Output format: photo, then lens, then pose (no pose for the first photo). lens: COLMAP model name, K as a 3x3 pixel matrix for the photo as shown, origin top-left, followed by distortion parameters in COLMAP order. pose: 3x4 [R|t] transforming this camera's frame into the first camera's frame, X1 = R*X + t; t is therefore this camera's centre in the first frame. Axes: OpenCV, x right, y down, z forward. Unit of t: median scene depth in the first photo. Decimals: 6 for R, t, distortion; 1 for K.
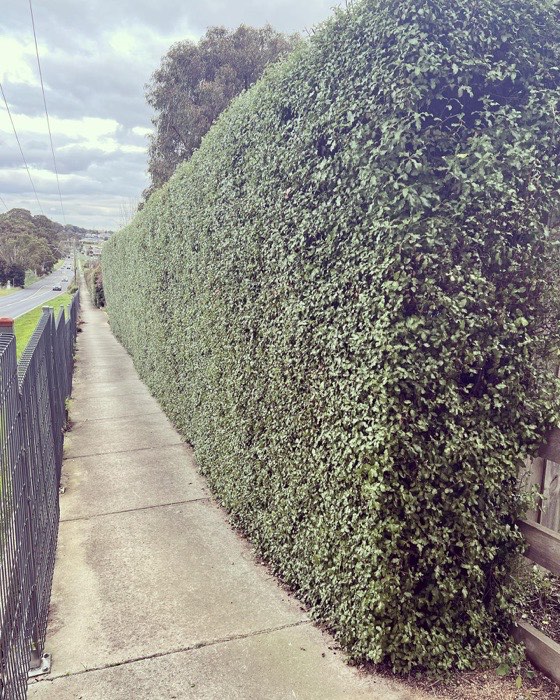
lens RADIAL K [[571.0, 0, 280.0], [0, 571.0, 350.0], [0, 0, 1]] dist [0.011228, -0.001415]
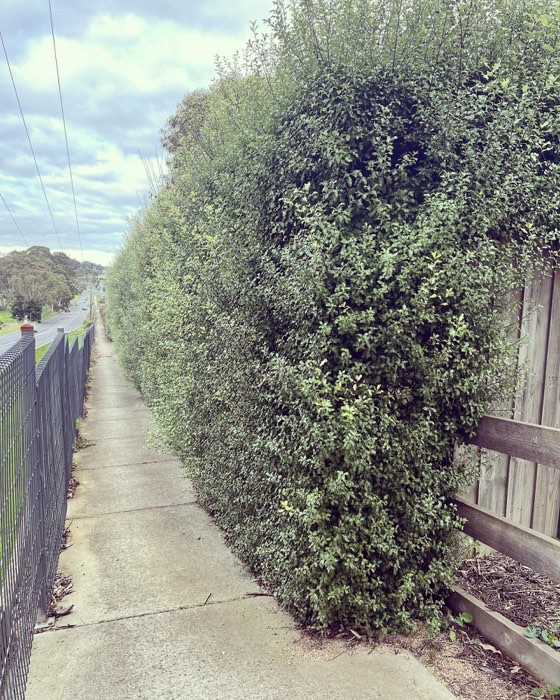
lens RADIAL K [[571.0, 0, 280.0], [0, 571.0, 350.0], [0, 0, 1]] dist [0.011228, -0.001415]
pose [[0.999735, 0.005368, -0.022391, 0.046429], [-0.006770, 0.997989, -0.063032, 0.036688], [0.022008, 0.063166, 0.997760, -0.107999]]
